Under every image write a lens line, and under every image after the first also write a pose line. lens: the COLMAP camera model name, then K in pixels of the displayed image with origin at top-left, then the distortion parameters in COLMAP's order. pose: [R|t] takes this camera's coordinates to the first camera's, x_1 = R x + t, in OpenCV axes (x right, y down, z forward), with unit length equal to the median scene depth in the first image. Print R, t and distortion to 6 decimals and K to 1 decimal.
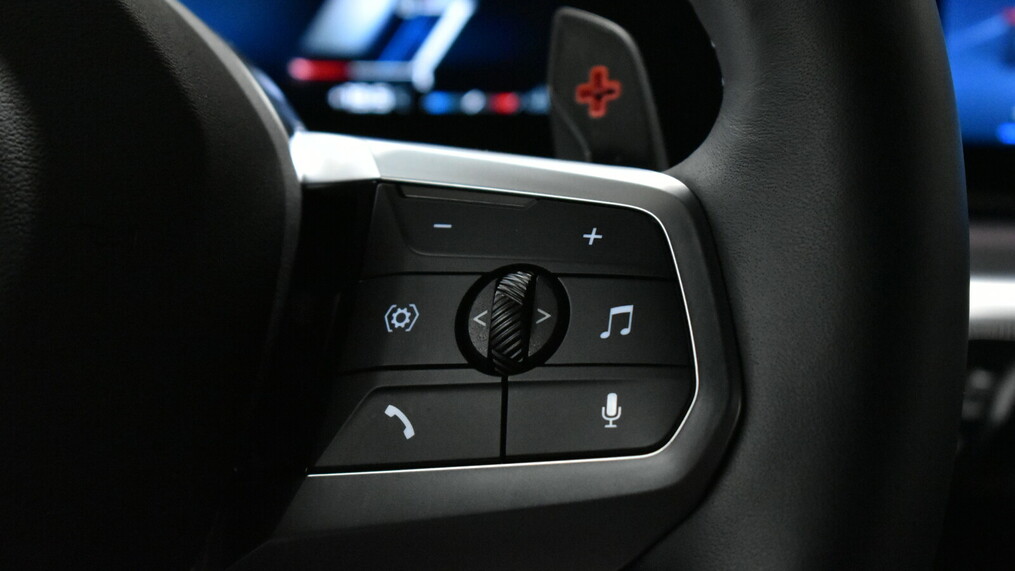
lens RADIAL K [[2332.9, 0, 507.5], [0, 2332.9, 285.5], [0, 0, 1]] dist [-0.018516, 0.027869]
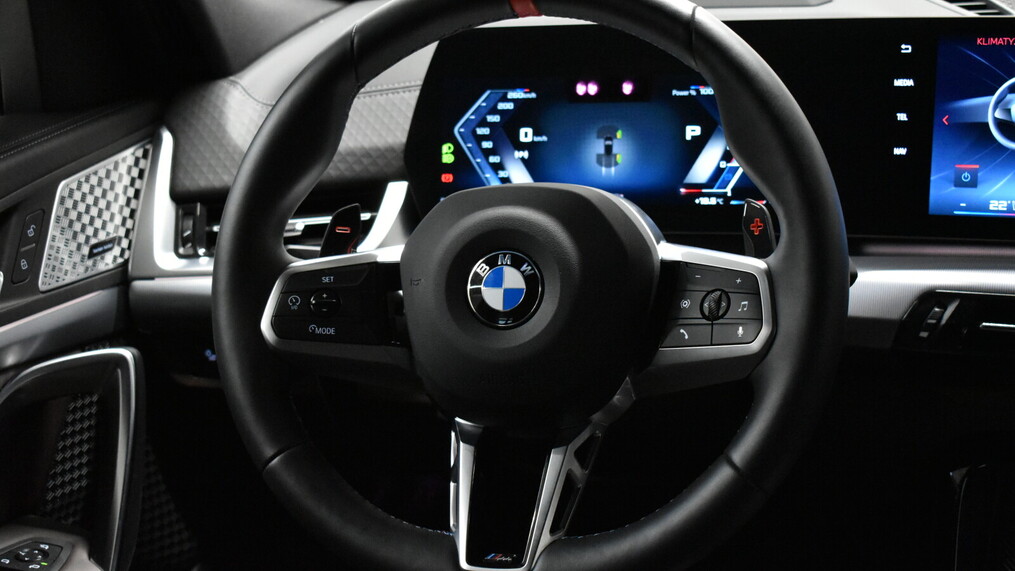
lens RADIAL K [[1772.8, 0, 507.5], [0, 1772.8, 285.5], [0, 0, 1]] dist [-0.032853, -0.012200]
pose [[0.967896, -0.003691, -0.251326, 0.366945], [0.018872, 0.998137, 0.058019, -0.173898], [0.250643, -0.060899, 0.966162, -1.636217]]
